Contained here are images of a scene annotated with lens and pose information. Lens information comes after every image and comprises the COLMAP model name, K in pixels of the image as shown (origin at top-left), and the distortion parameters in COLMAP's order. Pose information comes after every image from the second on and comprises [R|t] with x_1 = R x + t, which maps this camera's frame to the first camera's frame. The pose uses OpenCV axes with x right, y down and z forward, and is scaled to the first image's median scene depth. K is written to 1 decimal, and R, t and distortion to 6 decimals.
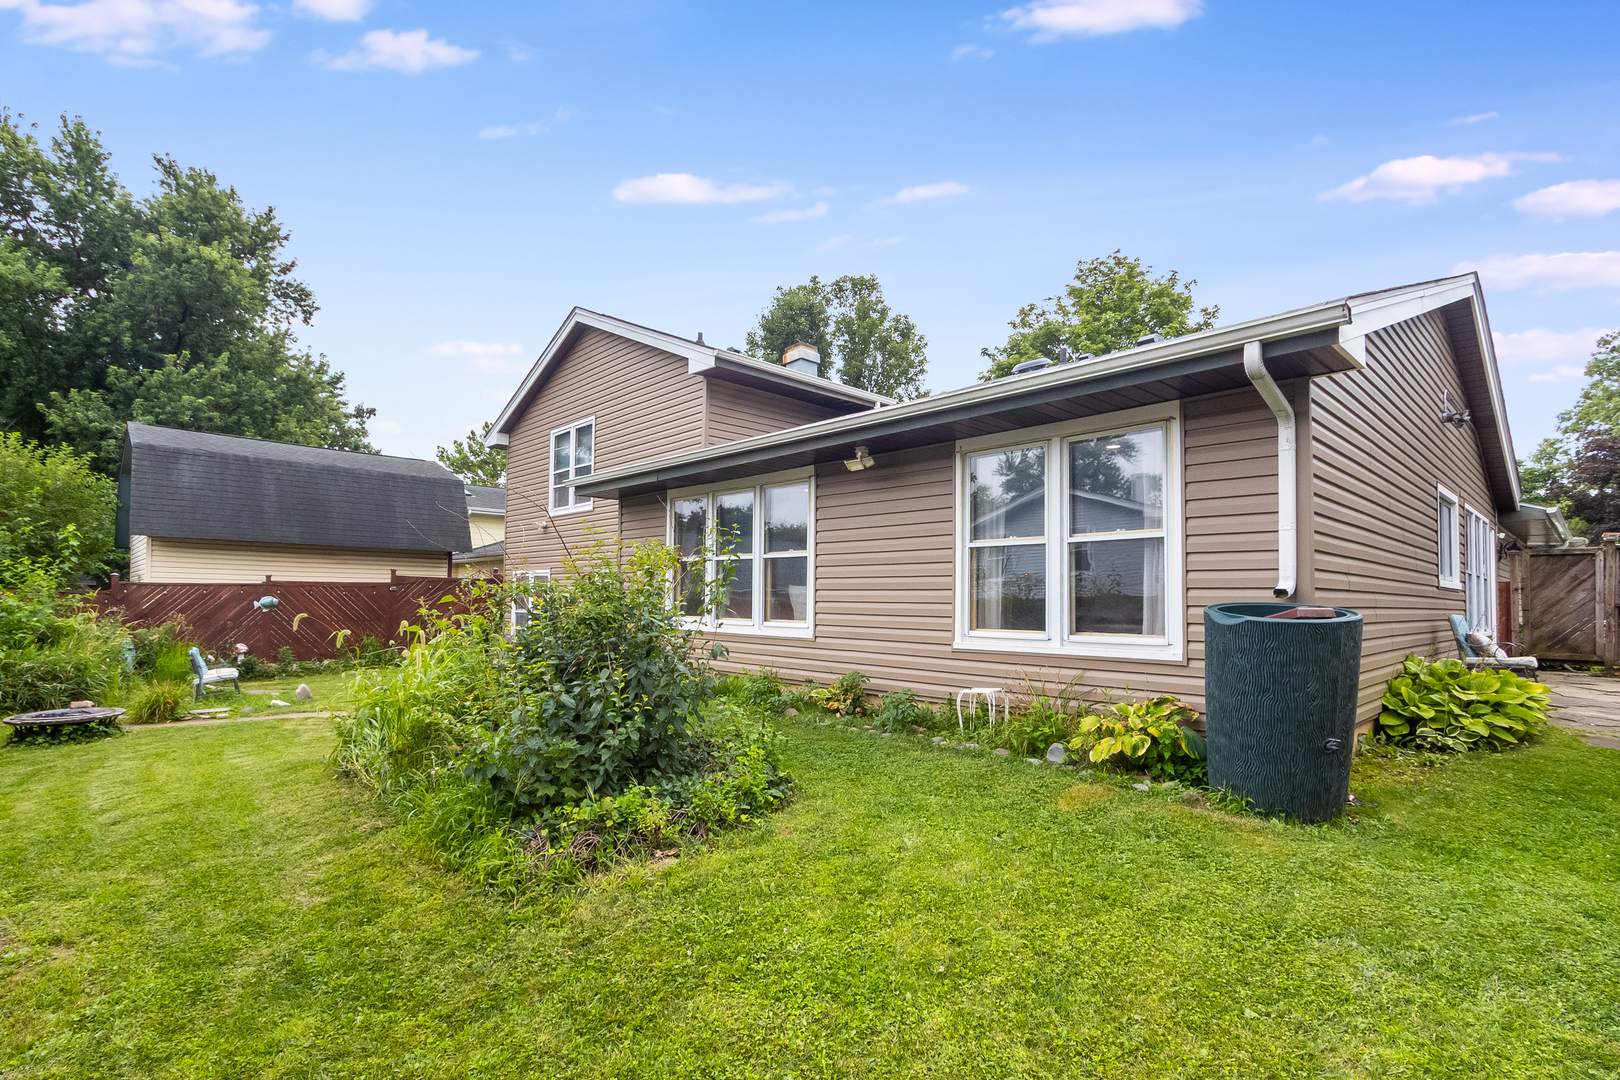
lens RADIAL K [[742.7, 0, 816.9], [0, 742.7, 545.3], [0, 0, 1]] dist [0.001293, 0.001959]
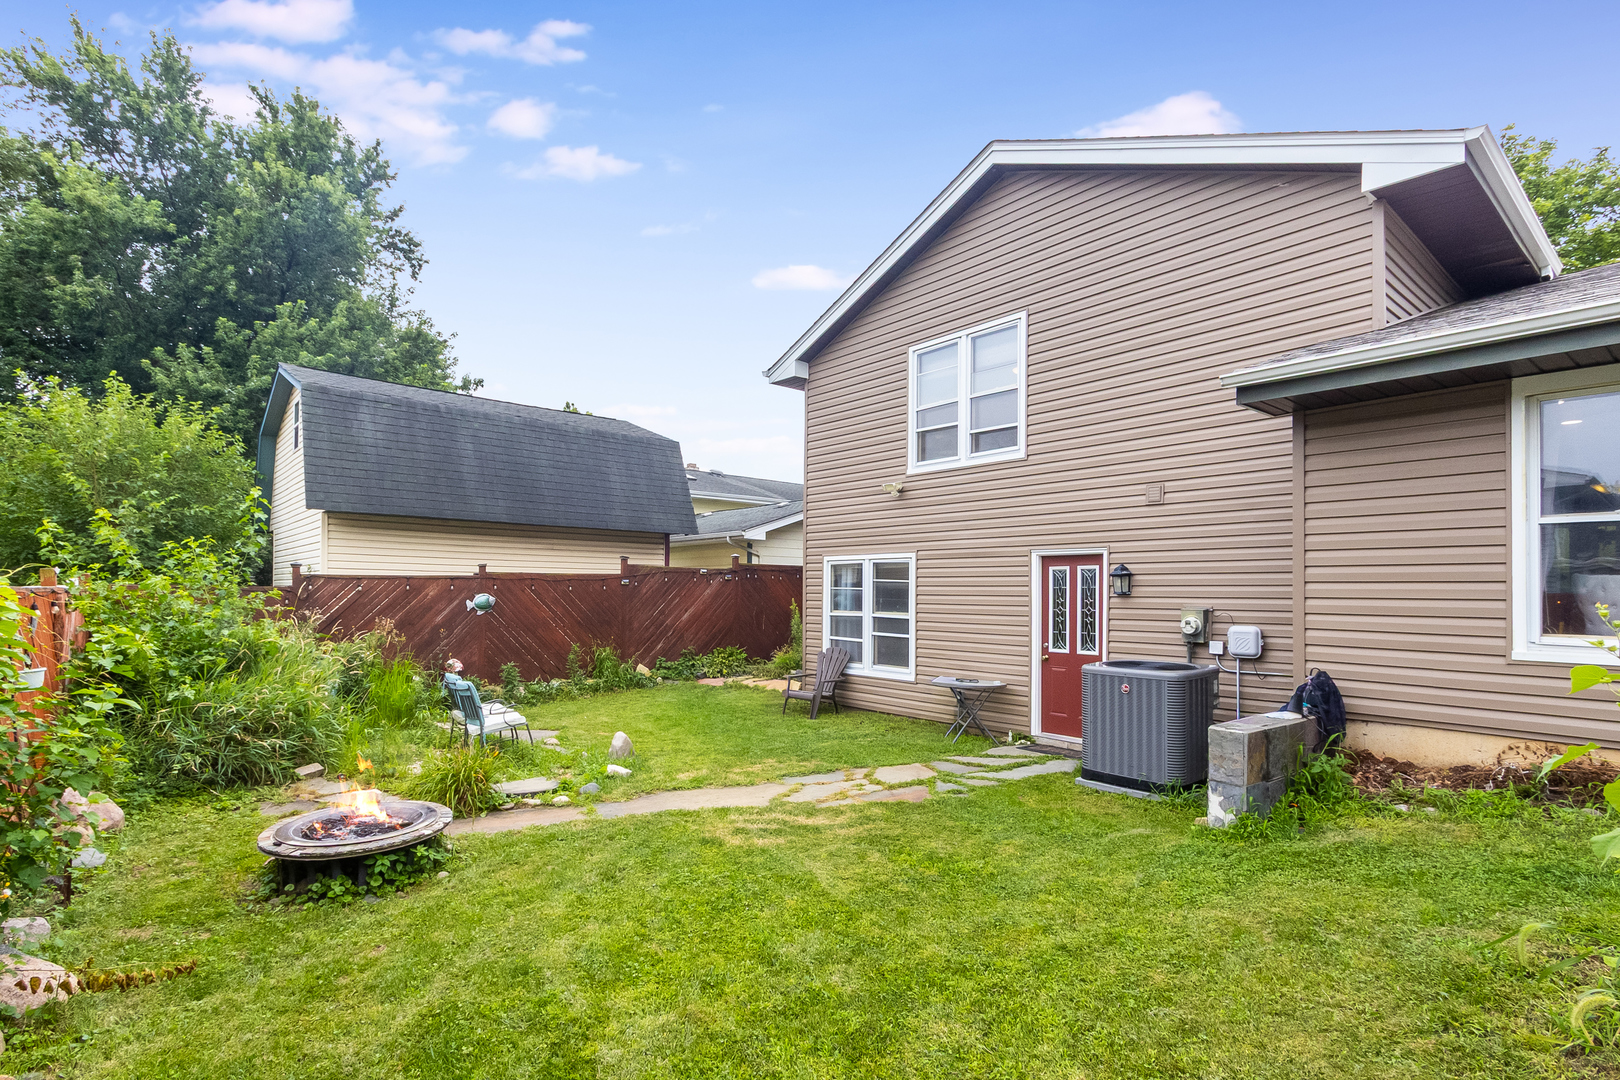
lens RADIAL K [[742.7, 0, 800.8], [0, 742.7, 553.6], [0, 0, 1]] dist [0.001293, 0.001959]
pose [[0.998810, -0.004865, -0.048532, -0.255800], [0.005975, 0.999723, 0.022746, 0.009933], [0.048408, -0.023008, 0.998563, 0.189725]]
